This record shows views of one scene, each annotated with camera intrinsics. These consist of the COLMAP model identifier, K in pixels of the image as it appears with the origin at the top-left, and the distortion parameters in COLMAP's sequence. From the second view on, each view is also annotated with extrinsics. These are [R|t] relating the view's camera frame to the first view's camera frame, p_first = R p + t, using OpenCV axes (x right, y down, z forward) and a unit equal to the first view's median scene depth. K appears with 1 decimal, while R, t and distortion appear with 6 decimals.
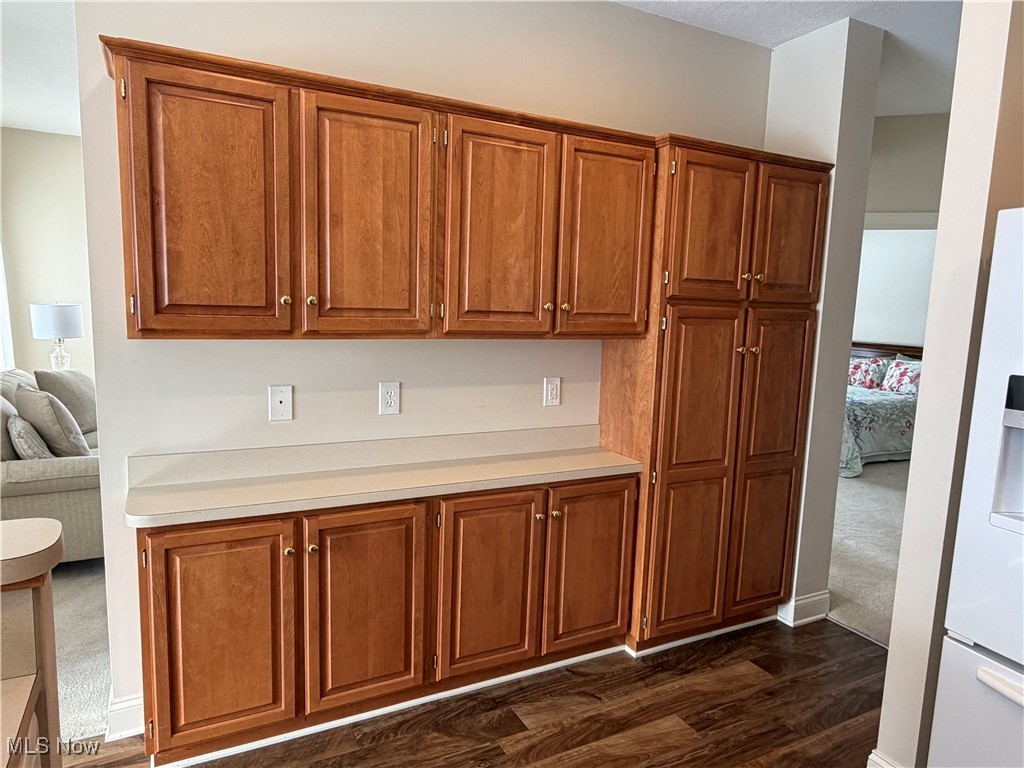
lens RADIAL K [[658.4, 0, 510.7], [0, 658.4, 384.3], [0, 0, 1]] dist [-0.001018, 0.000626]
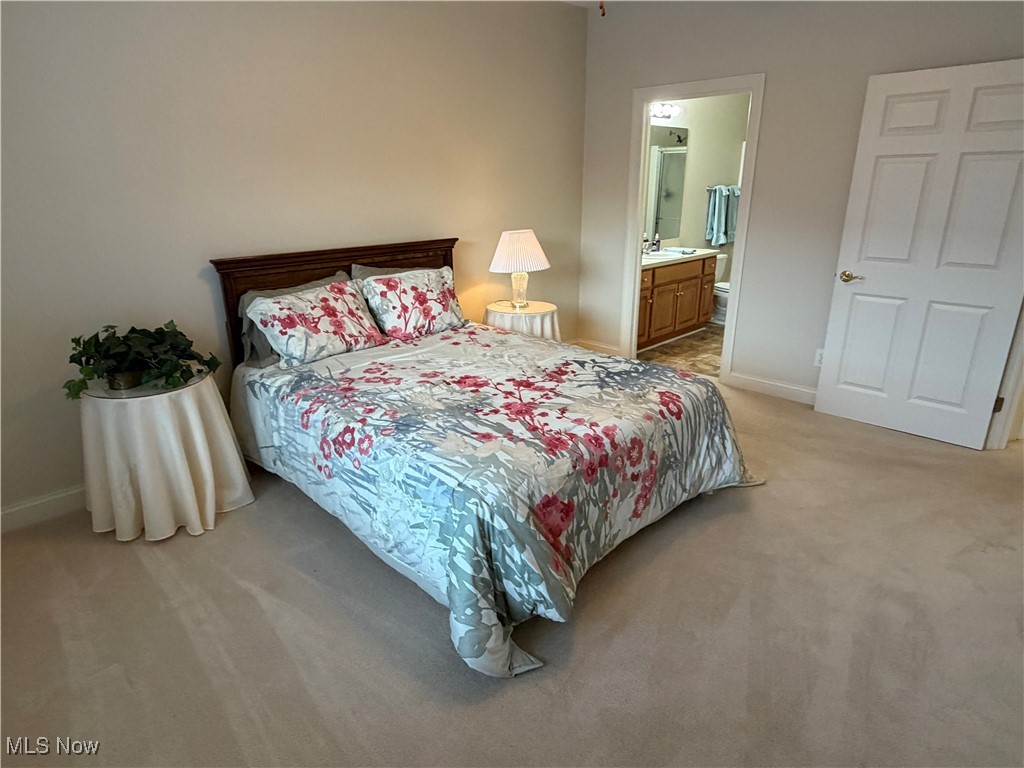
lens RADIAL K [[596.2, 0, 508.7], [0, 596.2, 384.0], [0, 0, 1]] dist [0.016361, -0.001915]
pose [[-0.295957, -0.342297, 0.891764, 0.111774], [0.122193, 0.912350, 0.390751, -0.131300], [-0.947353, 0.224613, -0.228190, 1.036001]]
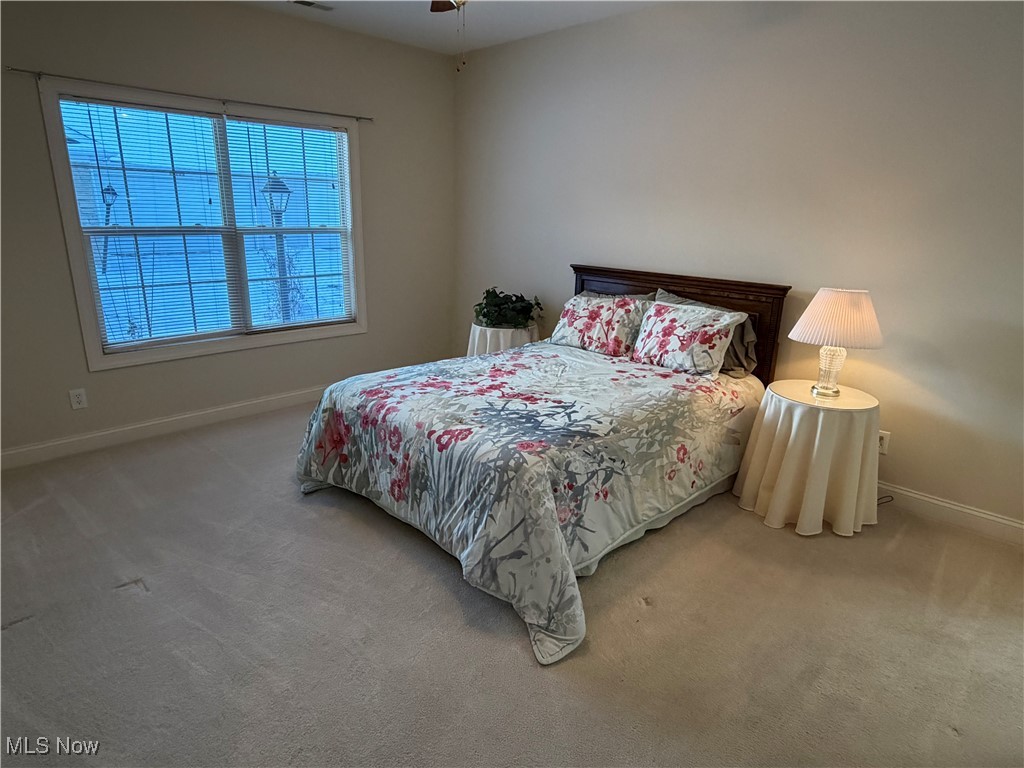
lens RADIAL K [[596.2, 0, 506.6], [0, 596.2, 381.5], [0, 0, 1]] dist [0.016361, -0.001915]
pose [[0.956219, -0.095730, 0.276552, 0.323469], [0.051144, 0.985106, 0.164163, -0.060362], [-0.288149, -0.142832, 0.946873, 0.557525]]
